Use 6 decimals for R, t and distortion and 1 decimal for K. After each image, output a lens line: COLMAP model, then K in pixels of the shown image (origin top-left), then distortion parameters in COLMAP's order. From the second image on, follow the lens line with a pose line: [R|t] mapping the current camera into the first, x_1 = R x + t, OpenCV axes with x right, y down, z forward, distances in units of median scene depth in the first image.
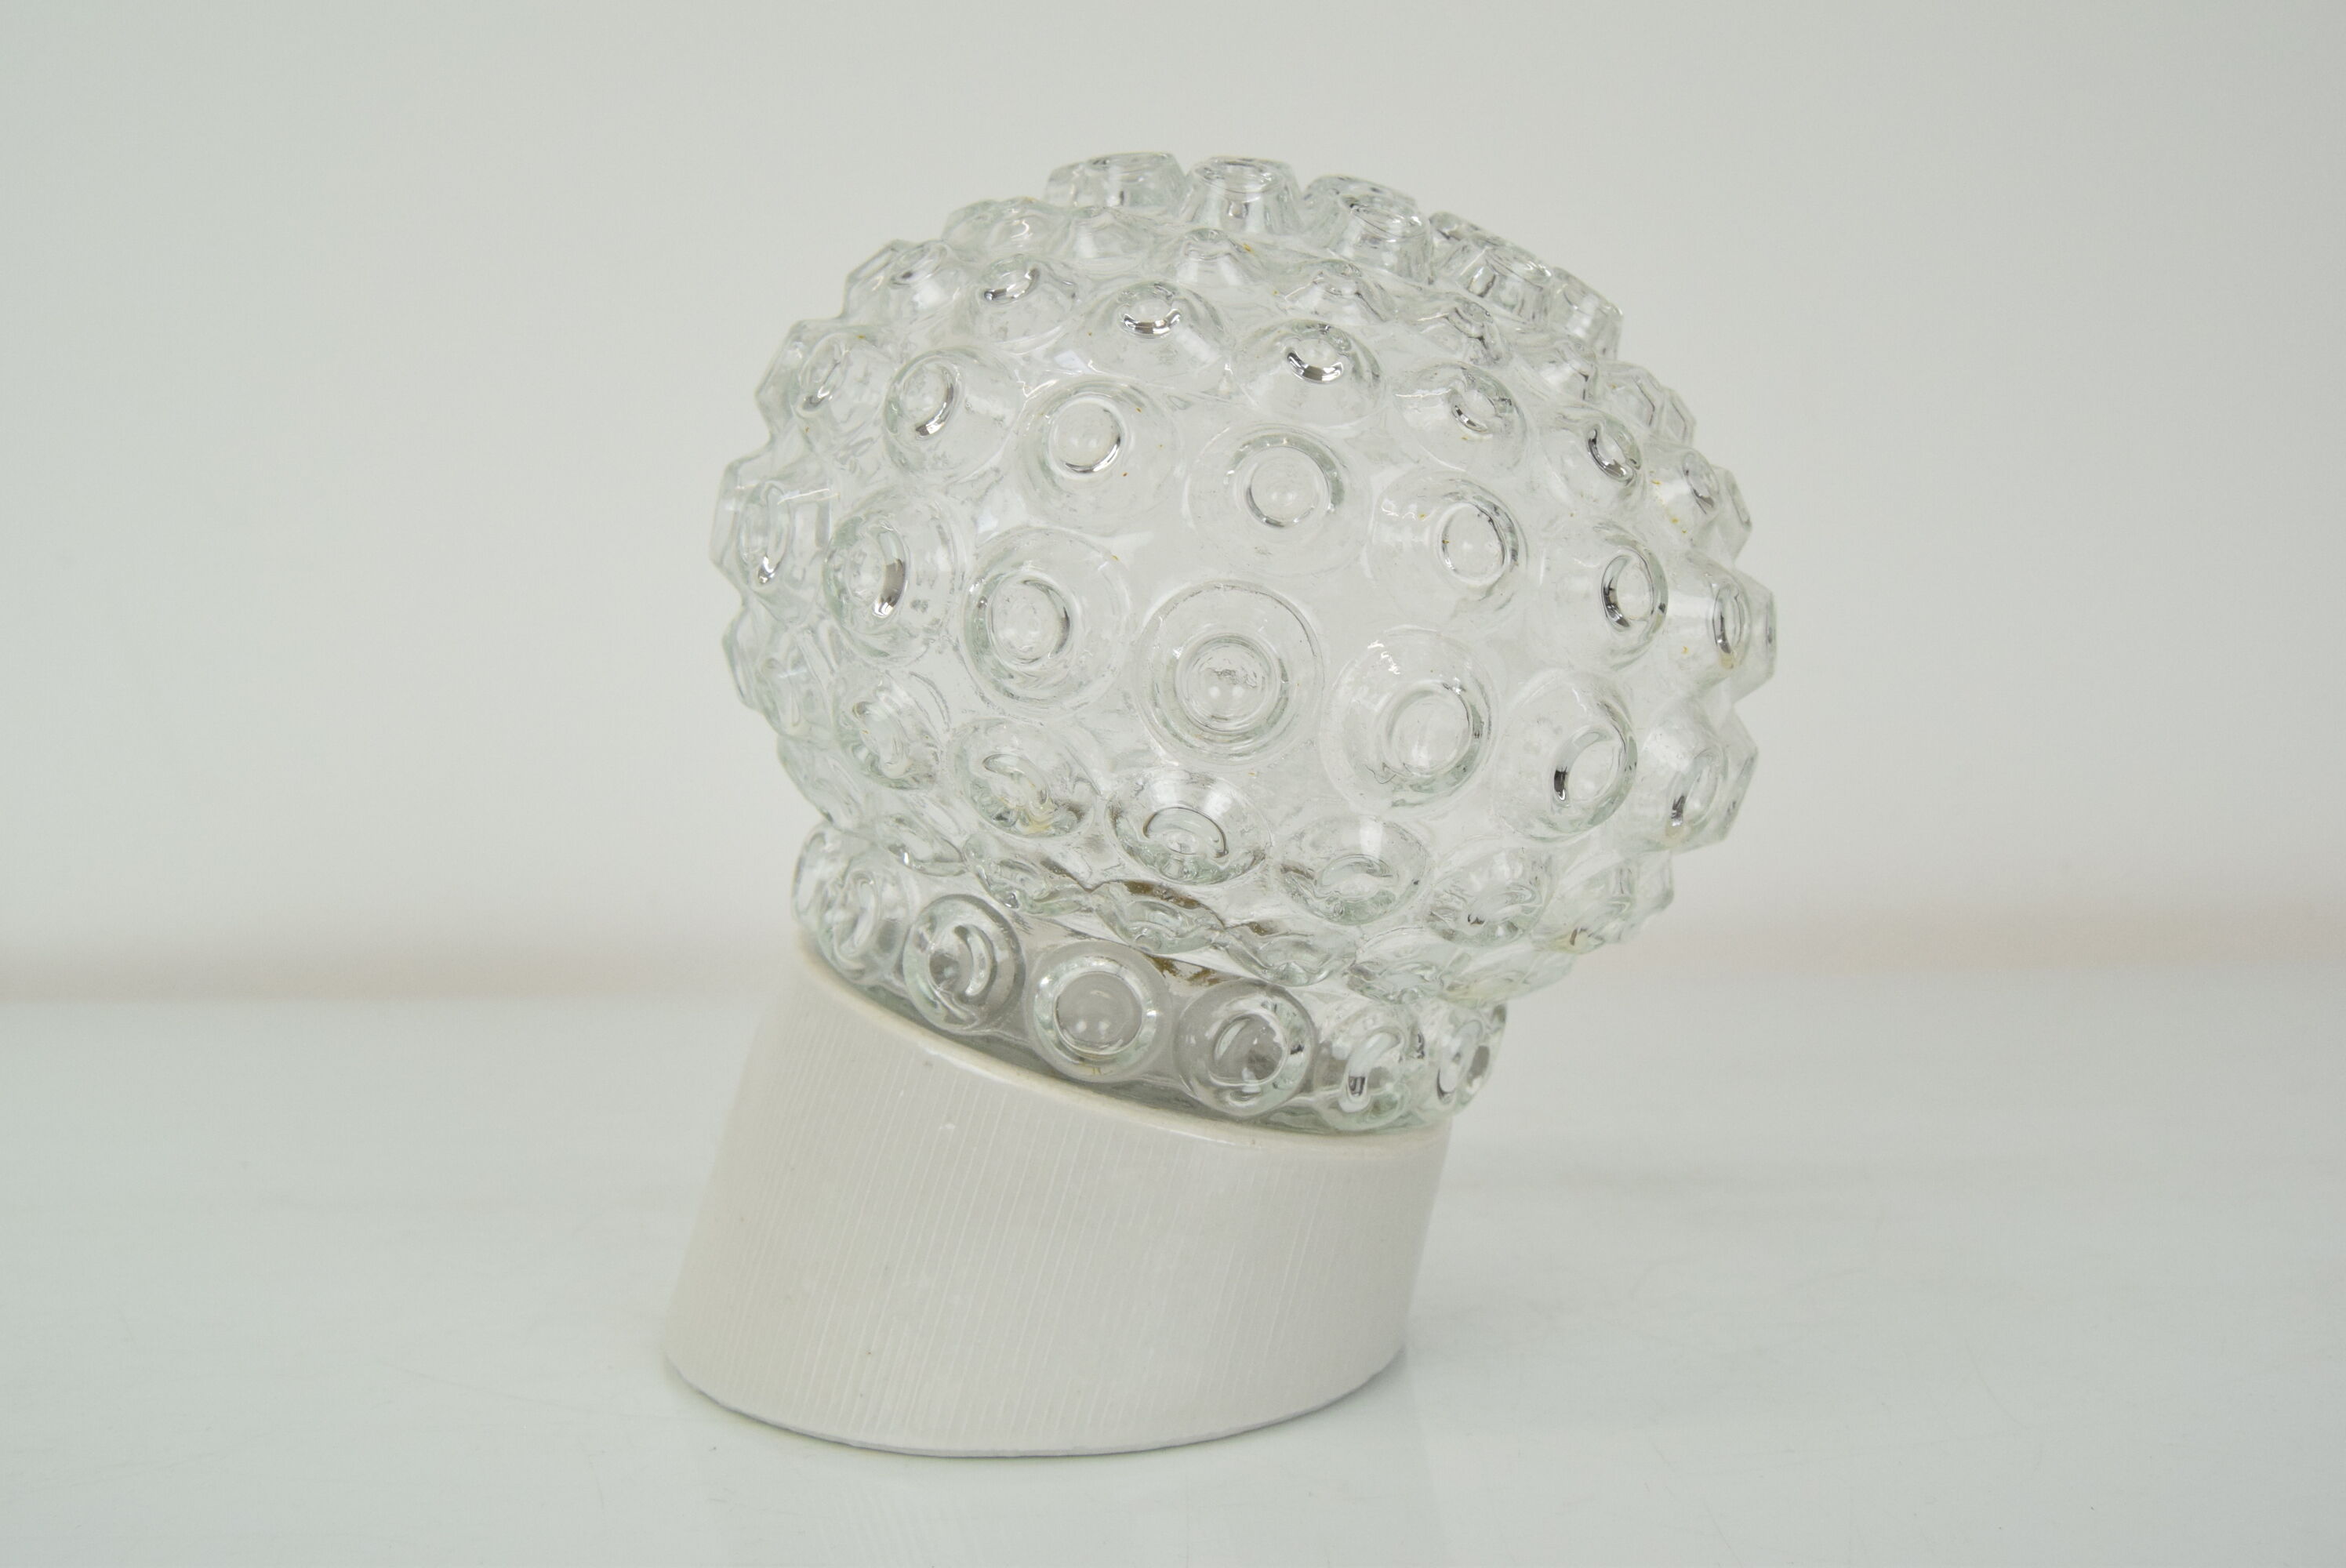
lens RADIAL K [[2200.6, 0, 1167.1], [0, 2200.6, 785.0], [0, 0, 1]] dist [0.014830, 0.000000]
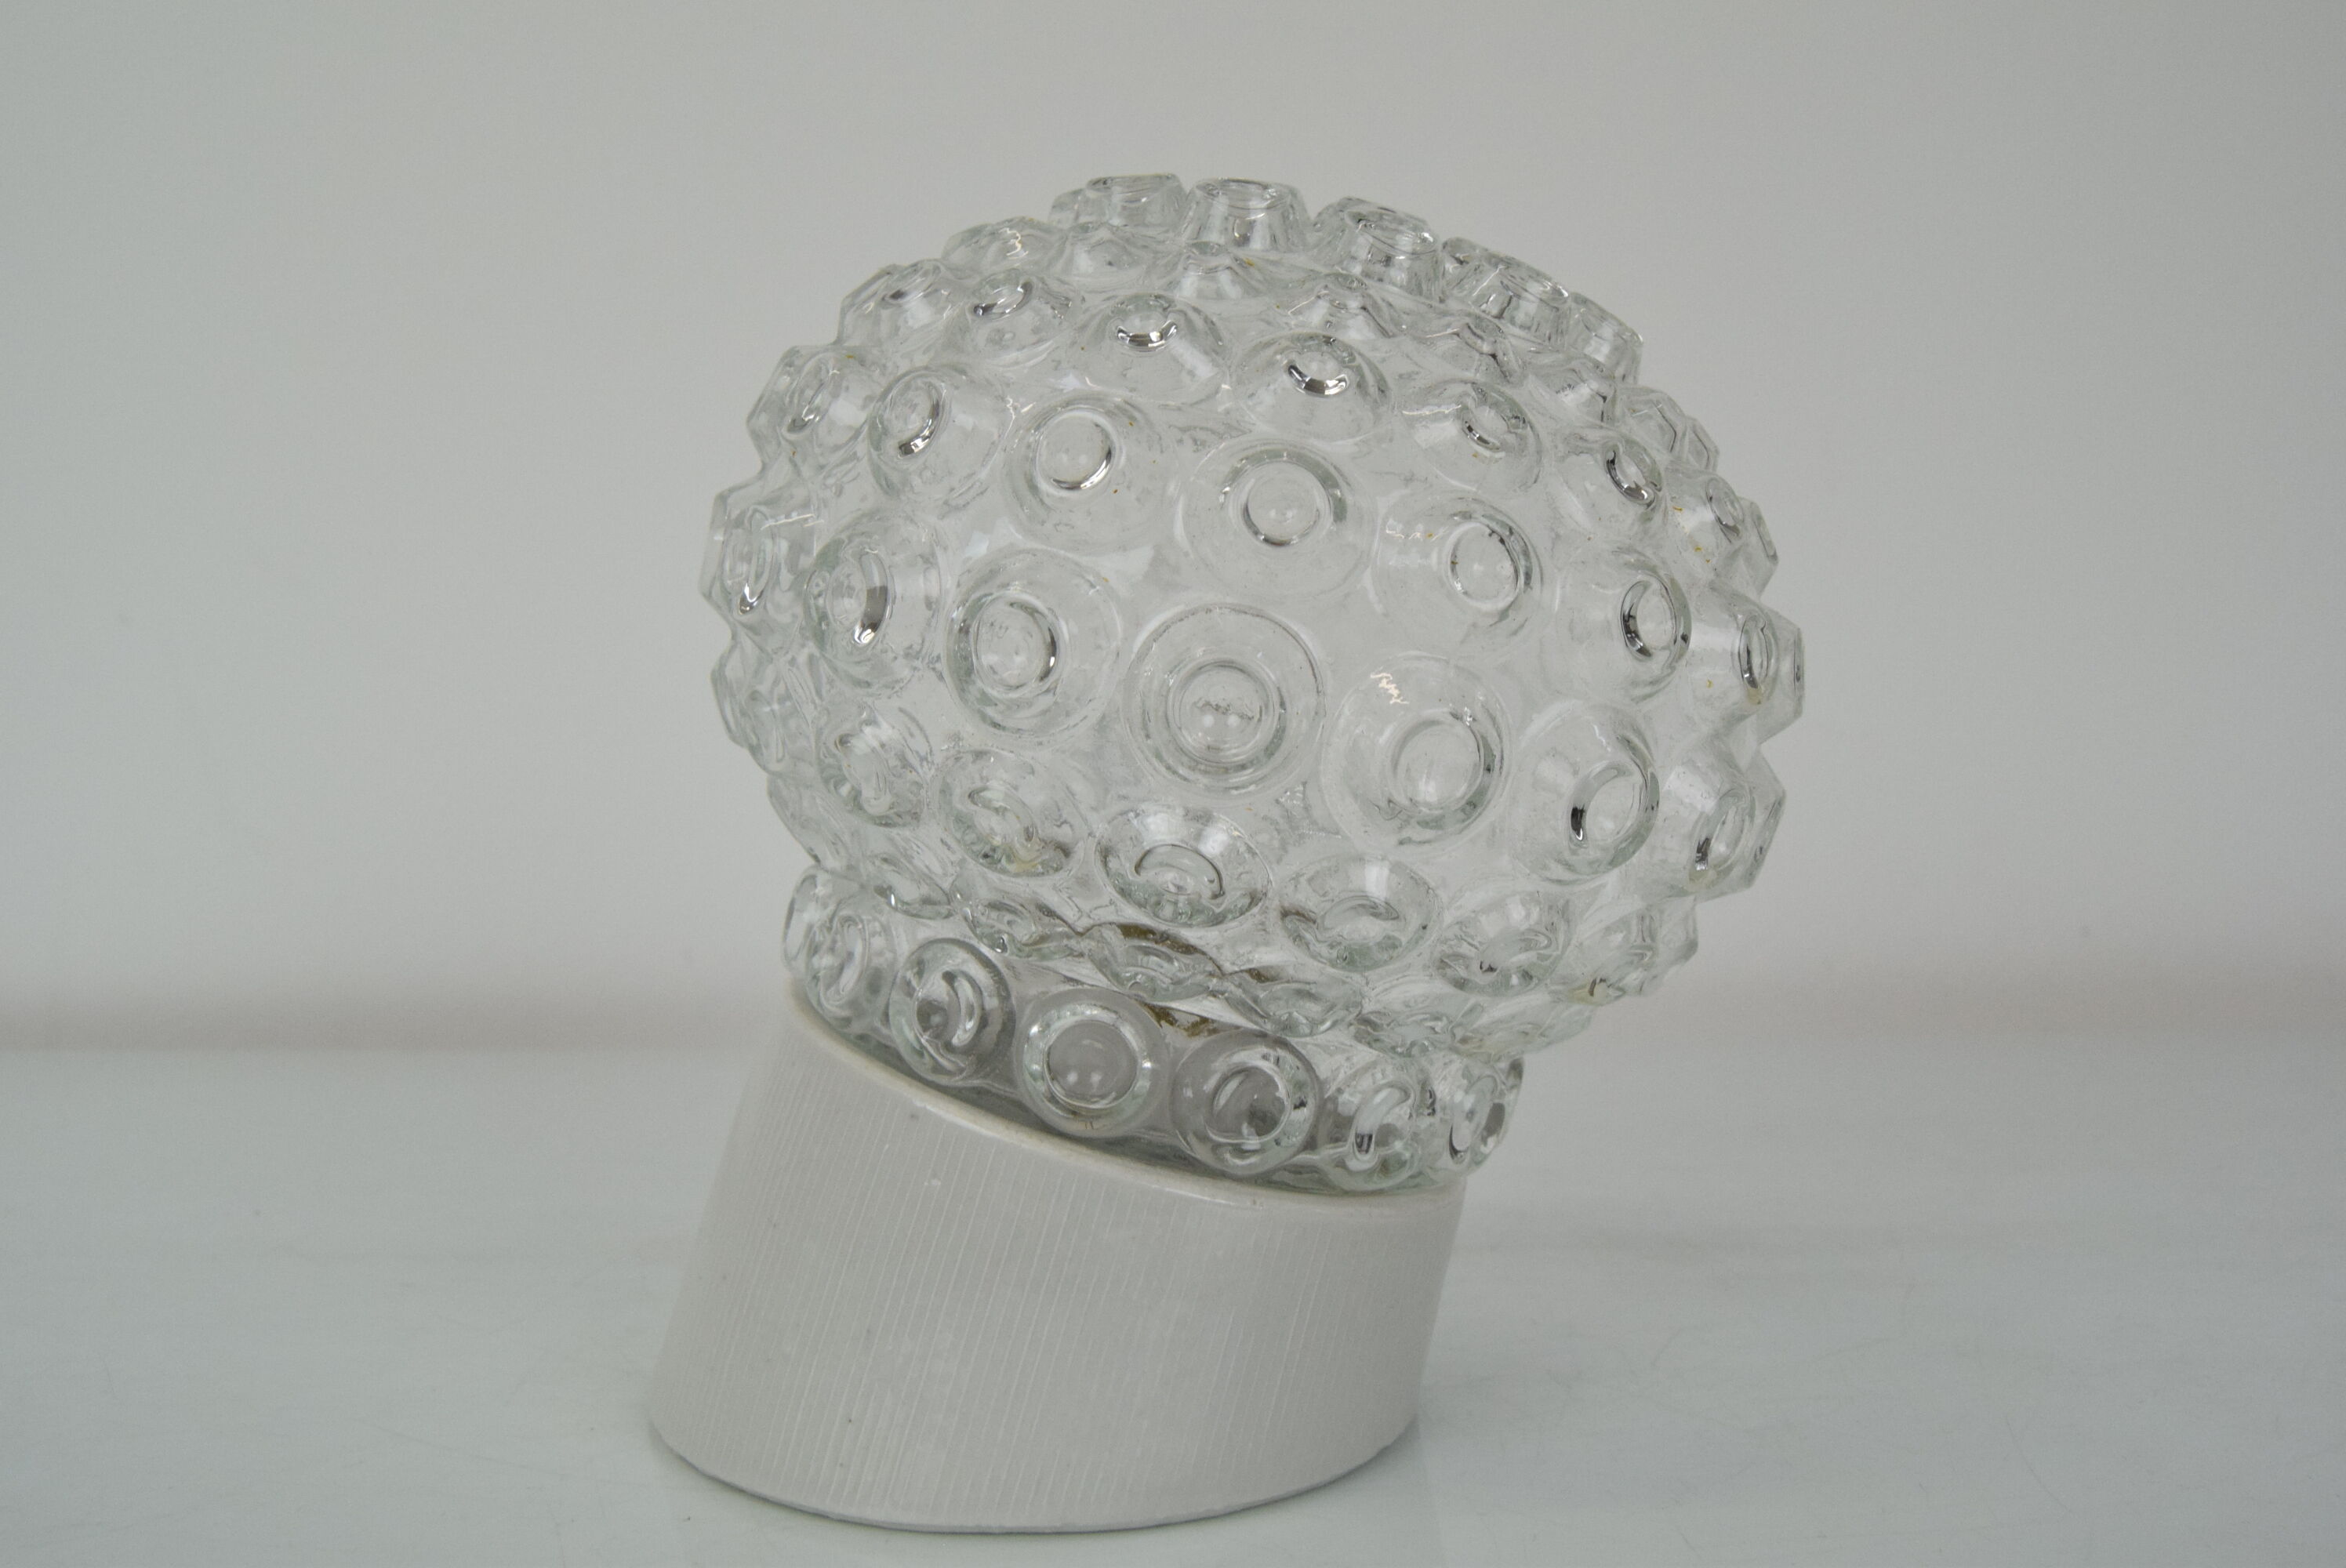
lens RADIAL K [[2074.6, 0, 1178.6], [0, 2074.6, 784.1], [0, 0, 1]] dist [-0.009579, -0.001974]
pose [[0.999827, 0.005861, -0.017630, 0.021970], [-0.006513, 0.999288, -0.037159, 0.016087], [0.017399, 0.037268, 0.999154, 0.102666]]
